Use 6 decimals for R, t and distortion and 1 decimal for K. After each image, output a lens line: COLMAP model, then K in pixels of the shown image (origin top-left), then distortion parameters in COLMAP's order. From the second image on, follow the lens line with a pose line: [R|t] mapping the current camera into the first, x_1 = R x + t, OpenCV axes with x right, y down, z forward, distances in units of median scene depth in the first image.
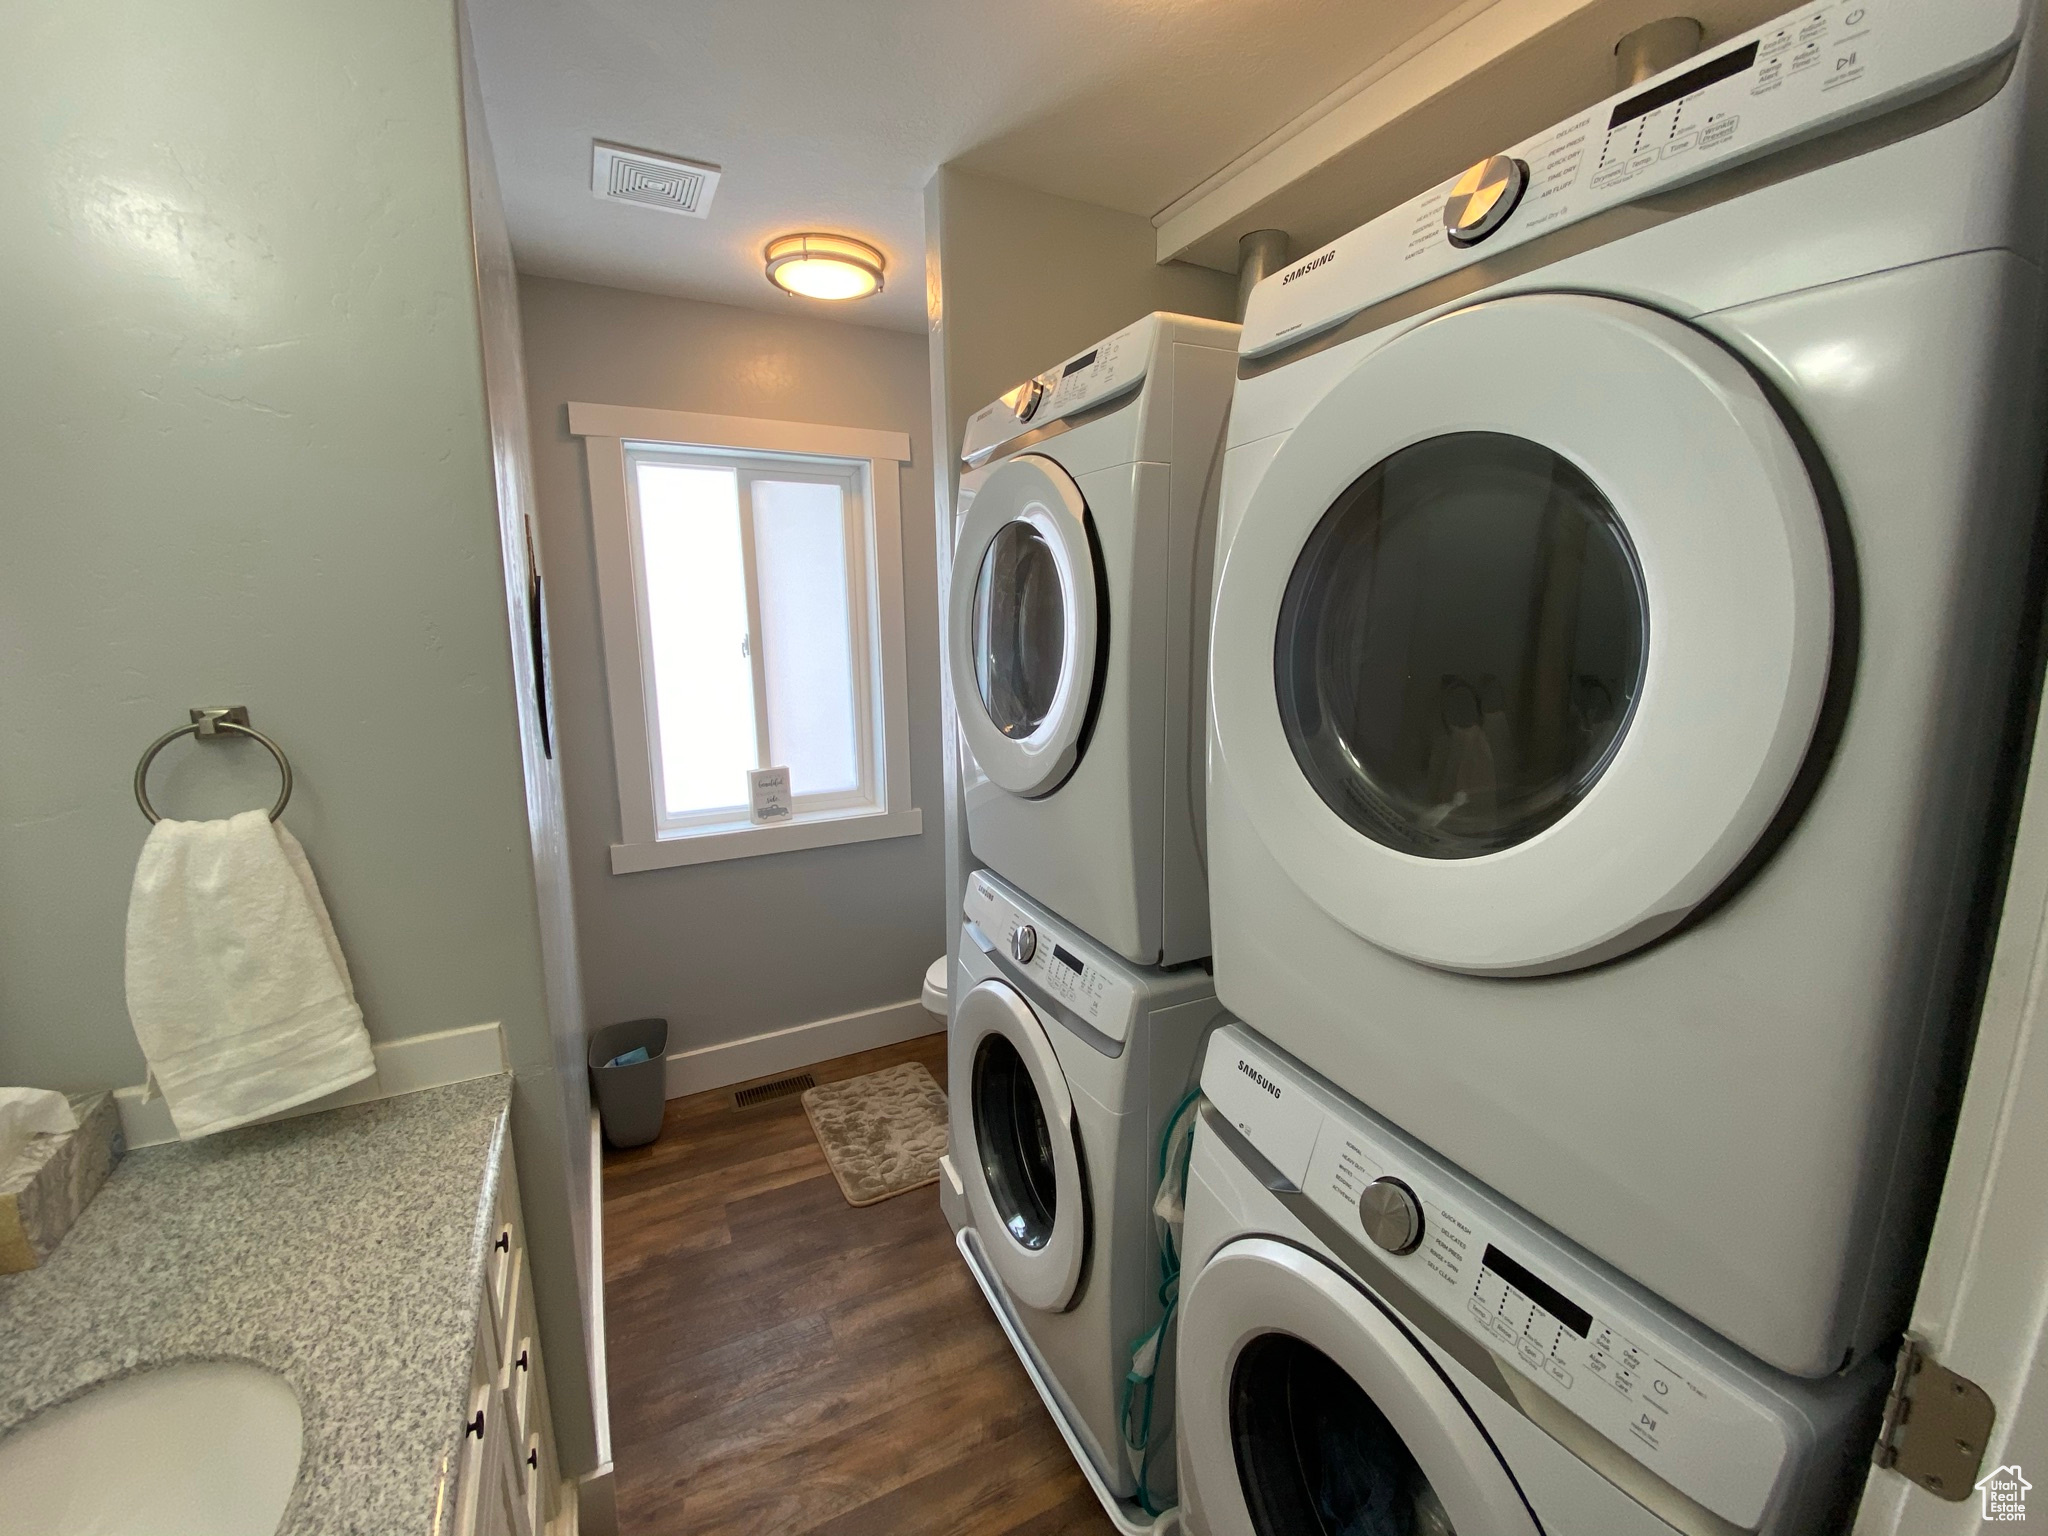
lens RADIAL K [[826.9, 0, 1024.4], [0, 826.9, 760.5], [0, 0, 1]] dist [0.026011, -0.022597]
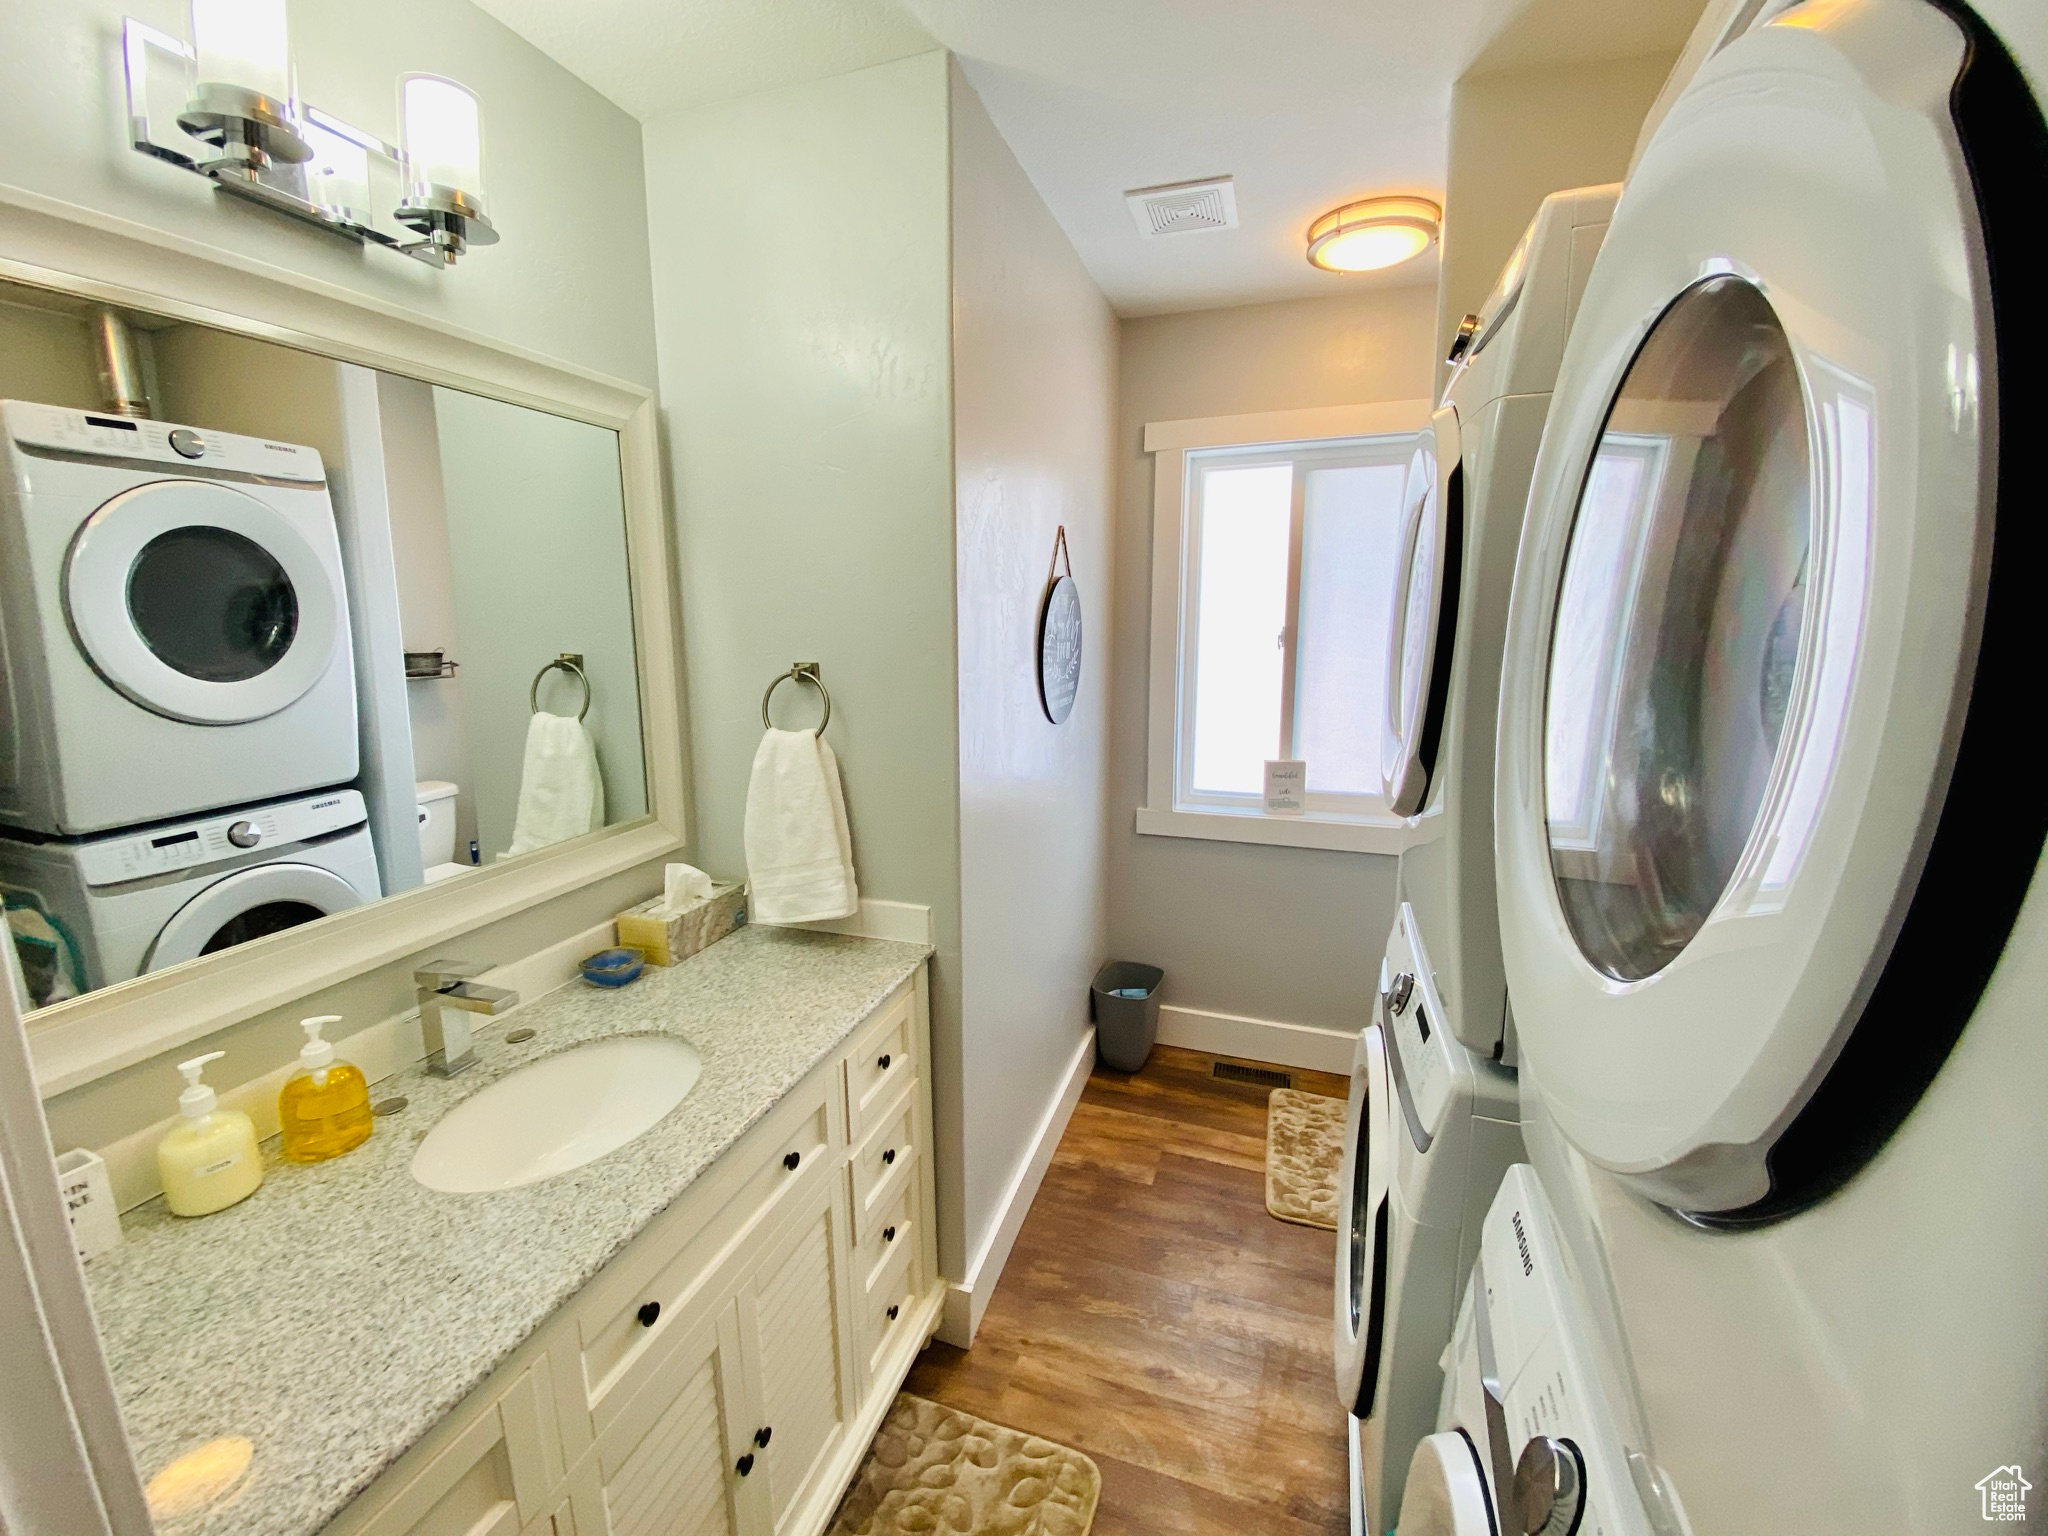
lens RADIAL K [[826.9, 0, 1024.4], [0, 826.9, 760.5], [0, 0, 1]] dist [0.026011, -0.022597]
pose [[0.704531, 0.128415, -0.697958, 0.225254], [-0.125748, 0.990519, 0.055310, -0.008127], [0.698443, 0.048800, 0.714000, 0.086617]]
